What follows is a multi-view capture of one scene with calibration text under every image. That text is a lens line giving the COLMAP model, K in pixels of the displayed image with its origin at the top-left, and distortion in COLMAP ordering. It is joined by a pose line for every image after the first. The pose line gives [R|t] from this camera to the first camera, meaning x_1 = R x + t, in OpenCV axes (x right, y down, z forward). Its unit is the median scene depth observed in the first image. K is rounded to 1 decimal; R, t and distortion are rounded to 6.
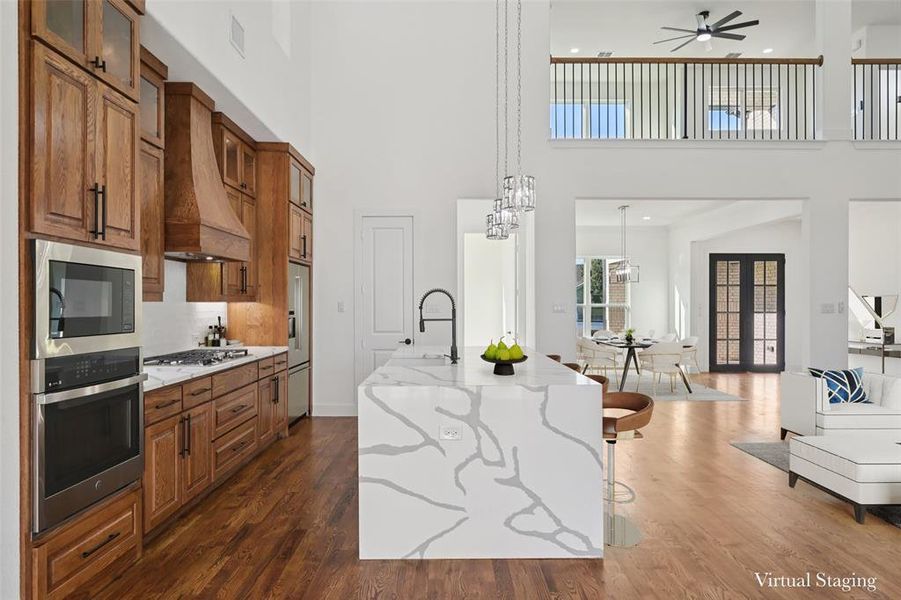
lens RADIAL K [[568.4, 0, 450.5], [0, 568.4, 300.0], [0, 0, 1]] dist [0.005621, 0.000704]
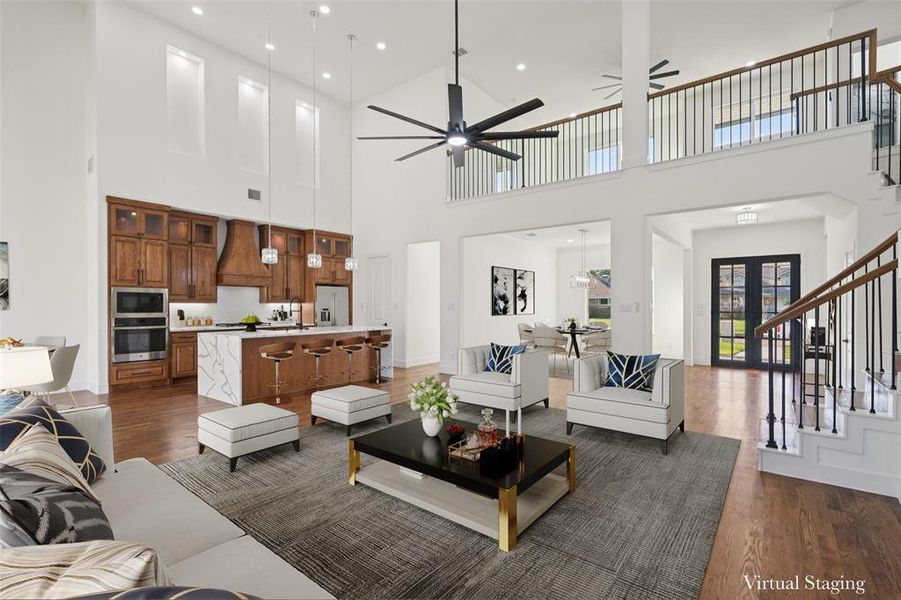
lens RADIAL K [[418.1, 0, 440.5], [0, 418.1, 301.7], [0, 0, 1]] dist [-0.000168, 0.000267]
pose [[0.775838, -0.002538, -0.630927, 0.583257], [0.002873, 0.999996, -0.000489, 0.000394], [0.630925, -0.001434, 0.775842, 0.042510]]
